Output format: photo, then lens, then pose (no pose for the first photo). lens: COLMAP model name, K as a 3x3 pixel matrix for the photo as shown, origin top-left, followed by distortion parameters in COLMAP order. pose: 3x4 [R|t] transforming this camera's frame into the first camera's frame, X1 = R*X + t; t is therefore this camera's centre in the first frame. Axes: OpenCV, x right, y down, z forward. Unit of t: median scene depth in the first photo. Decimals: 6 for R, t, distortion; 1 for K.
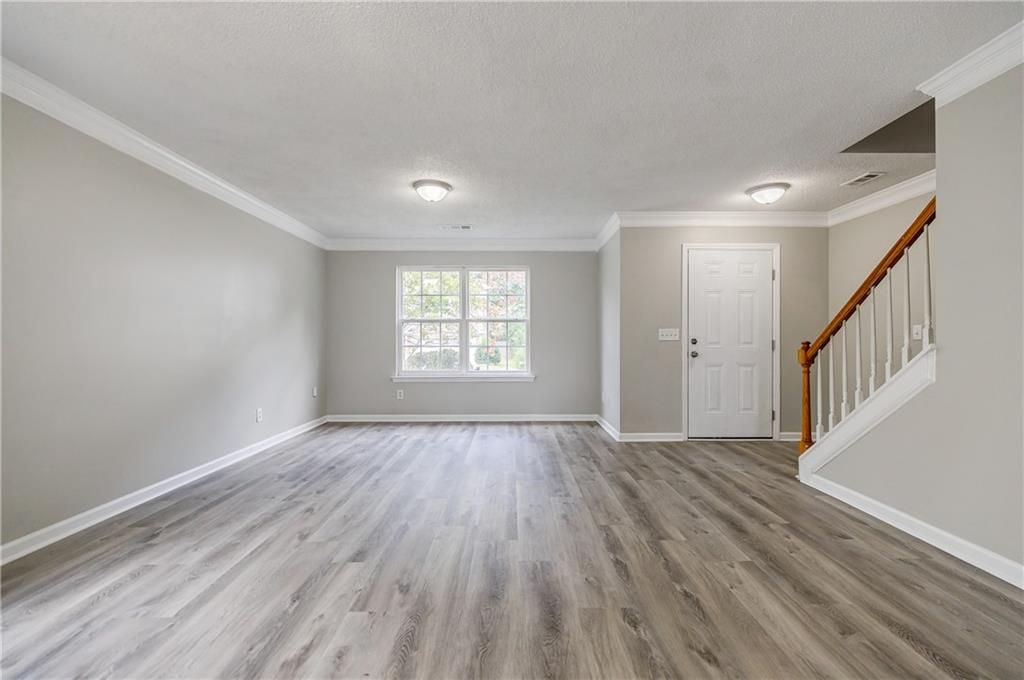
lens RADIAL K [[430.4, 0, 512.0], [0, 430.4, 340.0], [0, 0, 1]] dist [-0.000232, -0.000082]
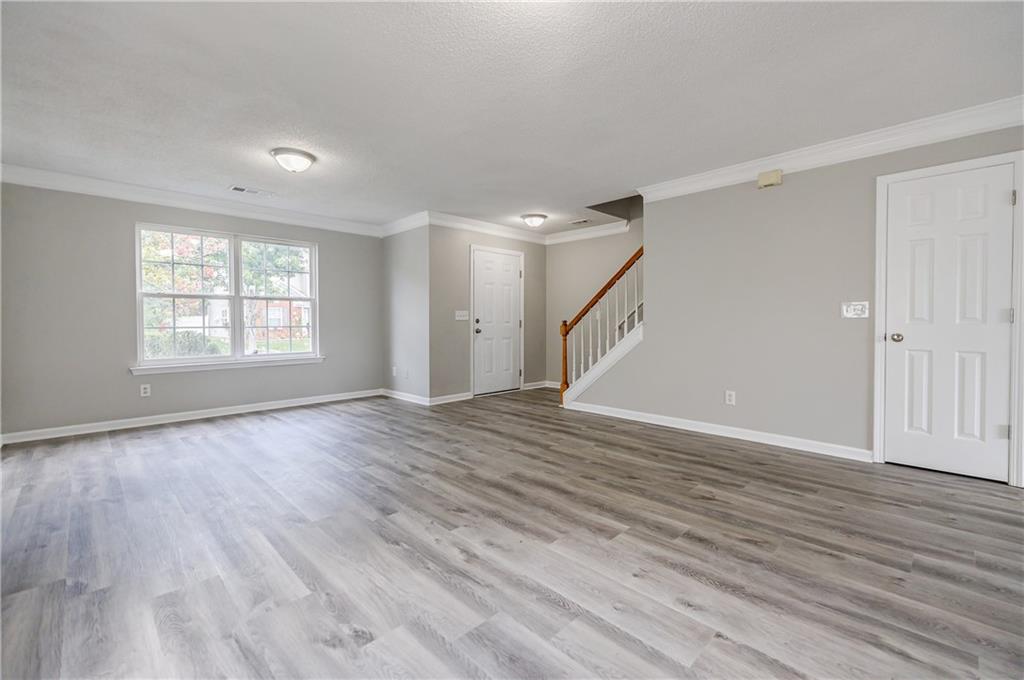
lens RADIAL K [[436.2, 0, 510.0], [0, 436.2, 330.2], [0, 0, 1]] dist [-0.000734, -0.000263]
pose [[0.720296, -0.014681, 0.693512, -0.687165], [0.000787, 0.999793, 0.020348, 0.007100], [-0.693667, -0.014111, 0.720158, -0.025789]]
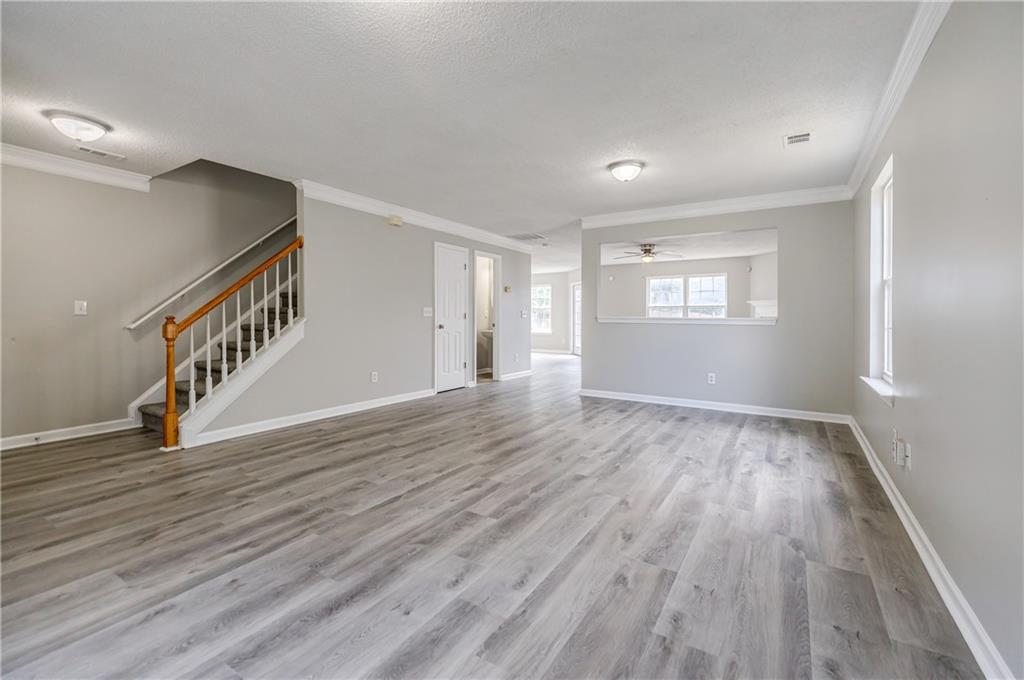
lens RADIAL K [[443.4, 0, 517.4], [0, 443.4, 321.8], [0, 0, 1]] dist [0.000792, -0.000055]
pose [[-0.846059, -0.007368, 0.533038, -0.702416], [-0.003332, 0.999958, 0.008534, 0.004721], [-0.533079, 0.005444, -0.846048, 1.720633]]
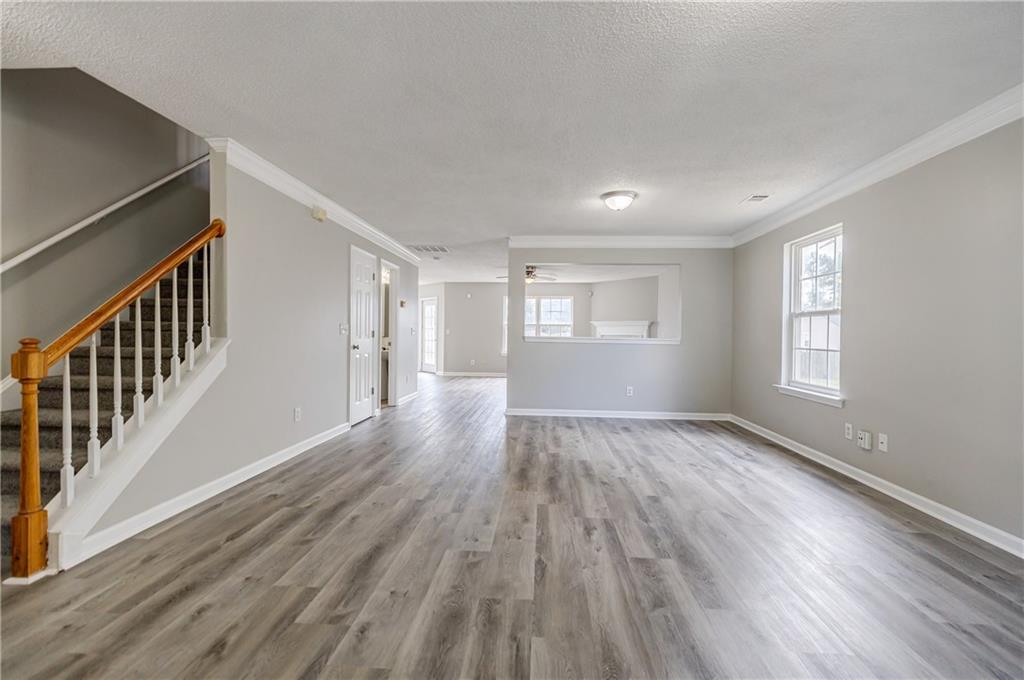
lens RADIAL K [[436.0, 0, 518.4], [0, 436.0, 333.4], [0, 0, 1]] dist [0.001234, 0.000080]
pose [[-0.998198, -0.010312, 0.059114, -0.001245], [-0.010389, 0.999946, -0.000996, -0.012210], [-0.059100, -0.001608, -0.998251, 1.825064]]
